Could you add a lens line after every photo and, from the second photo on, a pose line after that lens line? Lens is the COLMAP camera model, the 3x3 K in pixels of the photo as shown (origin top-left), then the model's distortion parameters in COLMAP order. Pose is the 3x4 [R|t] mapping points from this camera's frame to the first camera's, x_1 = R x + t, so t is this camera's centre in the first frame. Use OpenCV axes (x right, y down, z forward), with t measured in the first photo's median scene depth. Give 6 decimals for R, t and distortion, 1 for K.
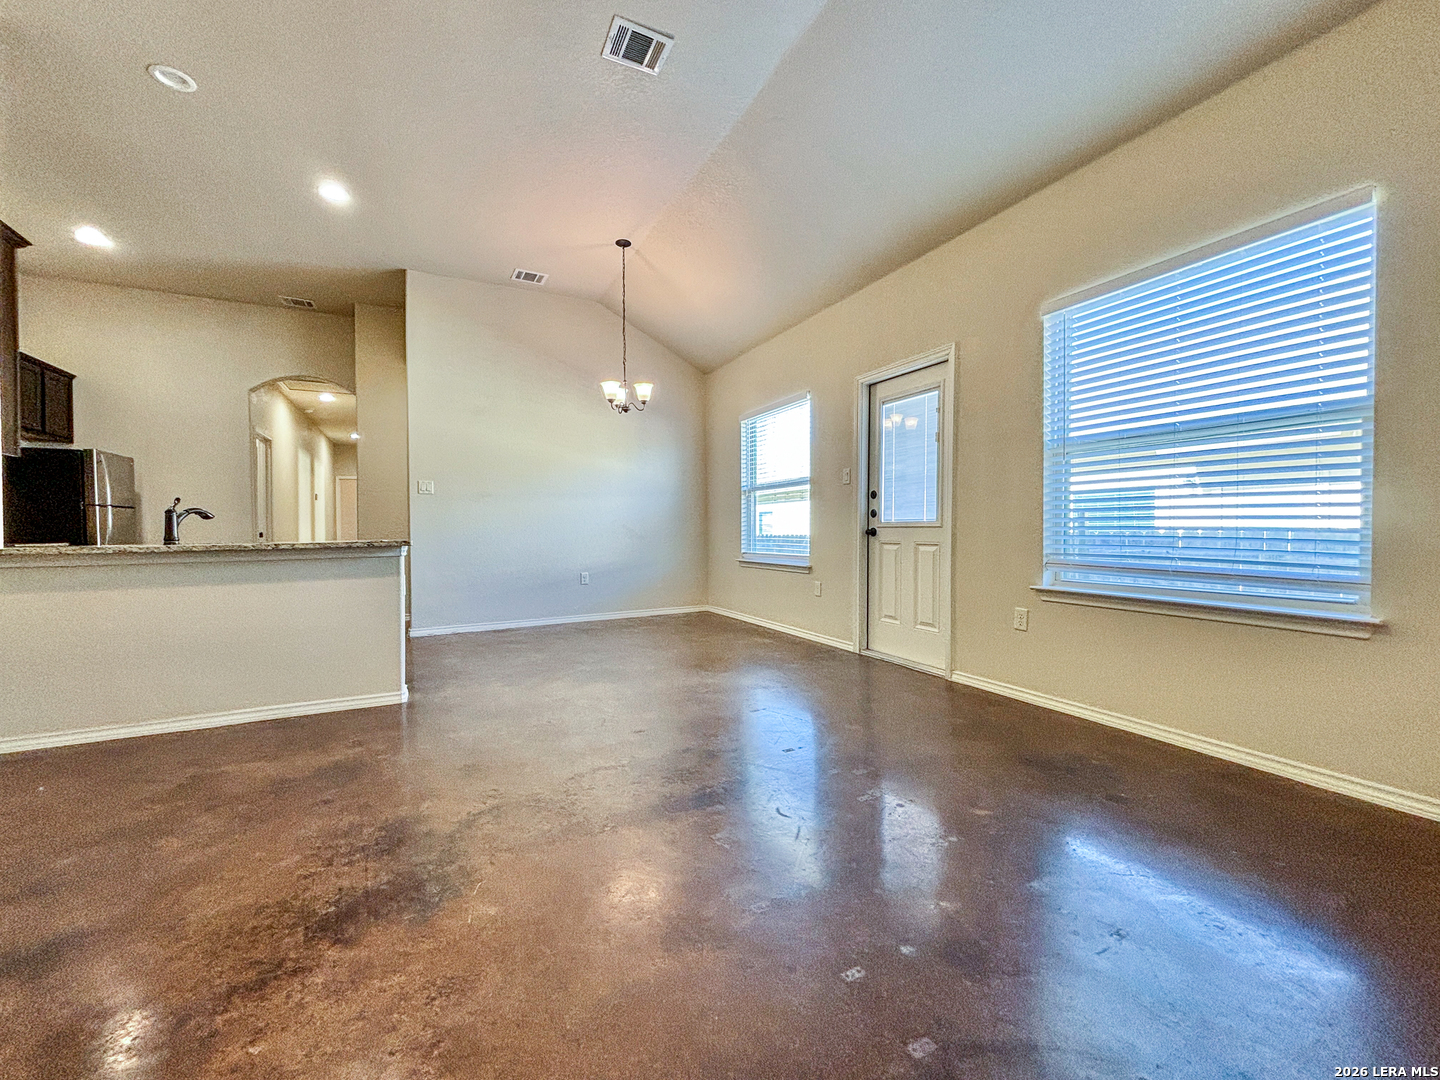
lens RADIAL K [[577.9, 0, 721.8], [0, 577.9, 537.2], [0, 0, 1]] dist [0.001266, 0.000326]
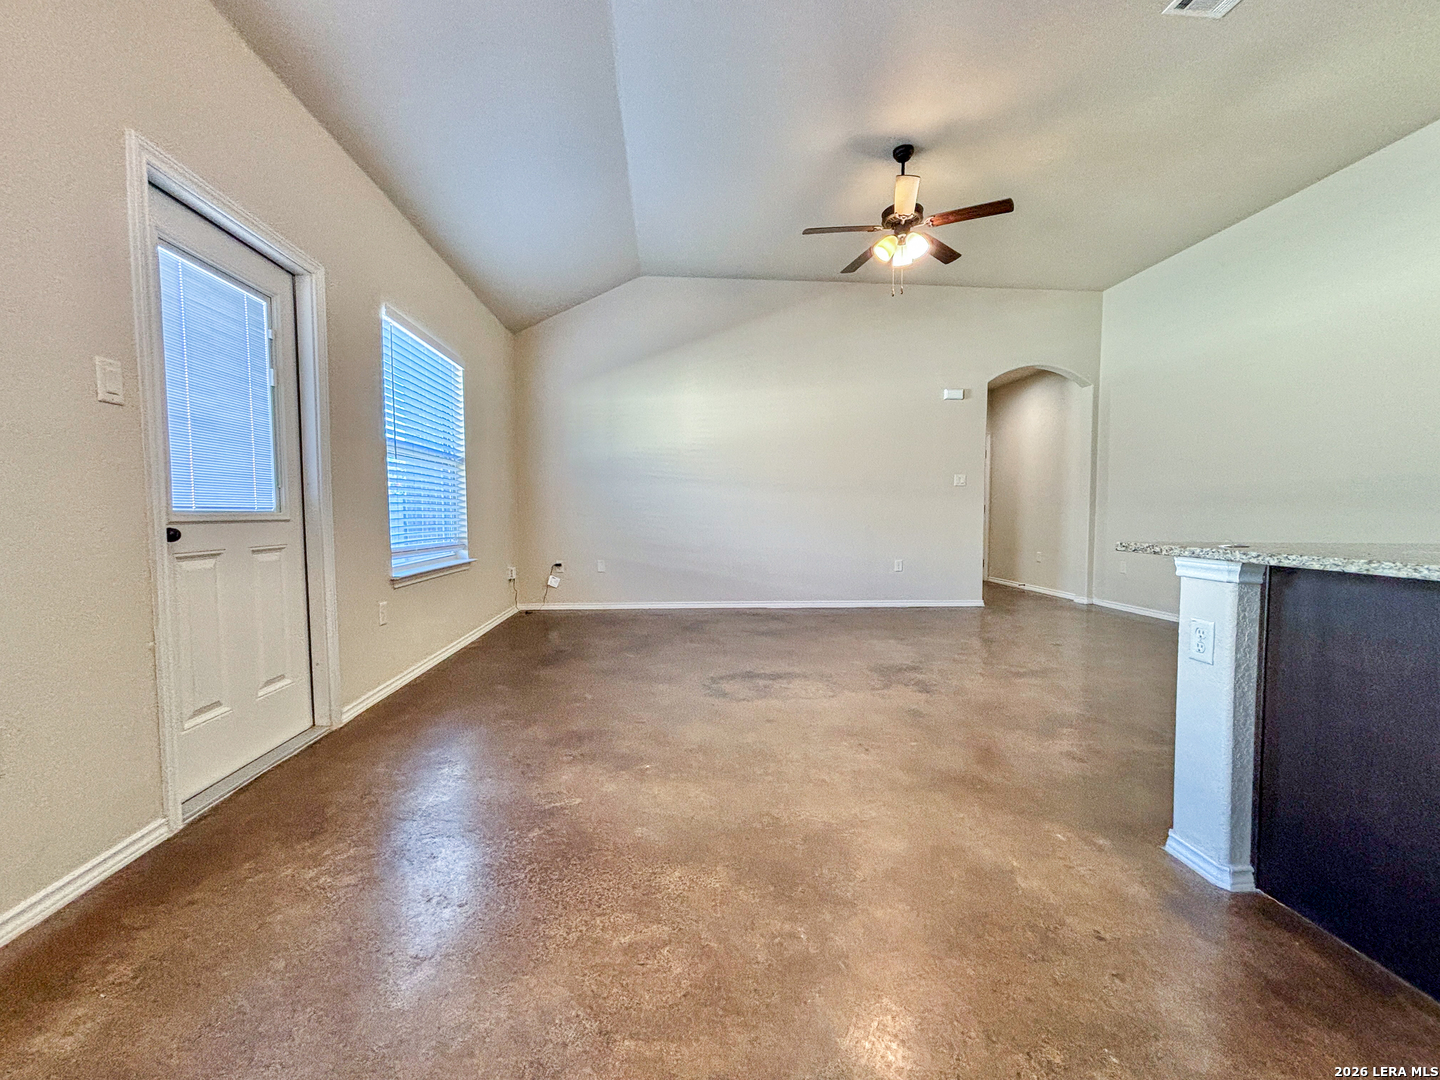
lens RADIAL K [[577.9, 0, 721.8], [0, 577.9, 537.2], [0, 0, 1]] dist [0.001266, 0.000326]
pose [[-0.926581, -0.012995, 0.375870, -0.295922], [0.008801, 0.998380, 0.056215, -0.028946], [-0.375991, 0.055396, -0.924966, 1.320602]]
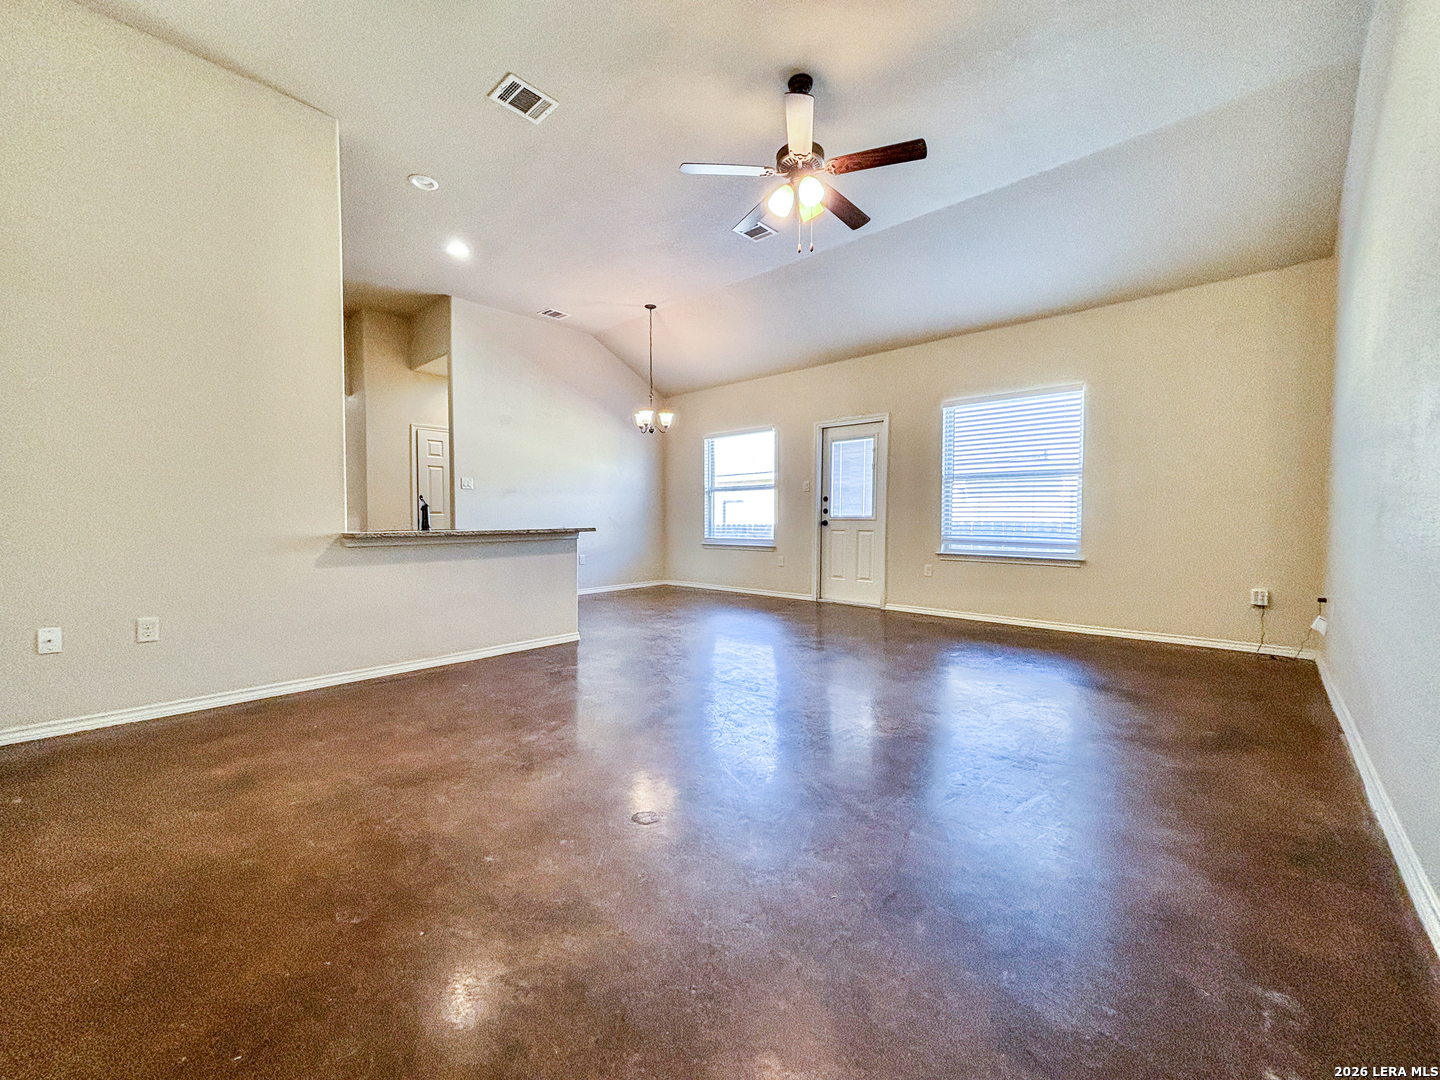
lens RADIAL K [[577.7, 0, 720.0], [0, 577.7, 540.0], [0, 0, 1]] dist [0.001636, 0.000071]
pose [[0.935421, -0.007059, 0.353466, -0.587523], [-0.000454, 0.999776, 0.021166, 0.004342], [-0.353536, -0.019959, 0.935208, -0.377546]]
